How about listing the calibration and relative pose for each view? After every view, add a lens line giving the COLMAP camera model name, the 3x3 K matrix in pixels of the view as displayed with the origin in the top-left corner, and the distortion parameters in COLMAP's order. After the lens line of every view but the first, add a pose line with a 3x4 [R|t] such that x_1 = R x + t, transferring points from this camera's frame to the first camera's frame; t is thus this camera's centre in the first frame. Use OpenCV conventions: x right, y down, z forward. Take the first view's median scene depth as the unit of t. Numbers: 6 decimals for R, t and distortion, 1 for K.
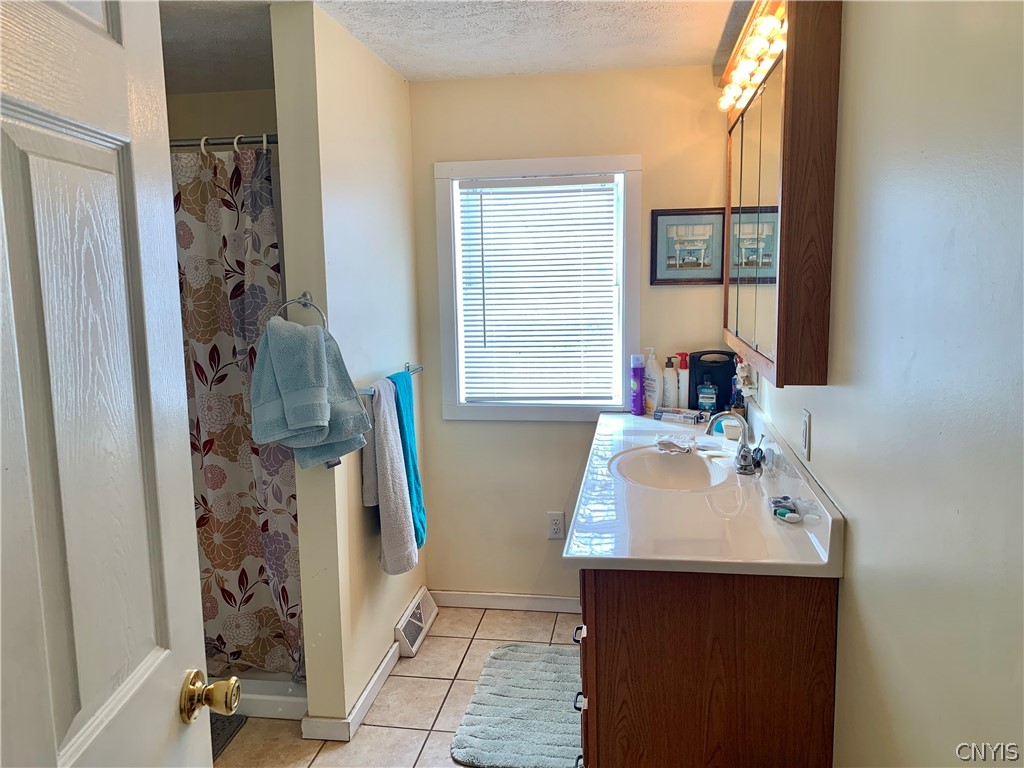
lens RADIAL K [[777.6, 0, 512.4], [0, 777.6, 381.8], [0, 0, 1]] dist [0.047673, -0.060056]
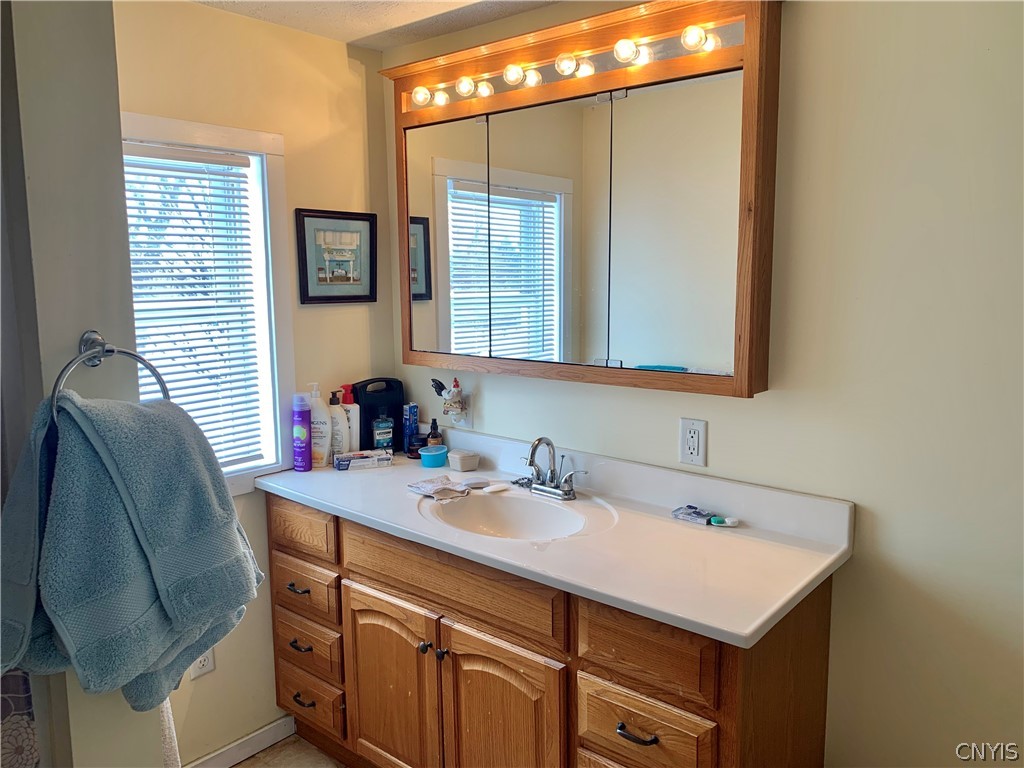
lens RADIAL K [[777.6, 0, 511.0], [0, 777.6, 383.7], [0, 0, 1]] dist [0.047673, -0.060056]
pose [[0.518408, -0.105060, 0.848655, -0.381359], [0.126475, 0.990930, 0.045415, -0.052158], [-0.845729, 0.083790, 0.526993, 0.403196]]
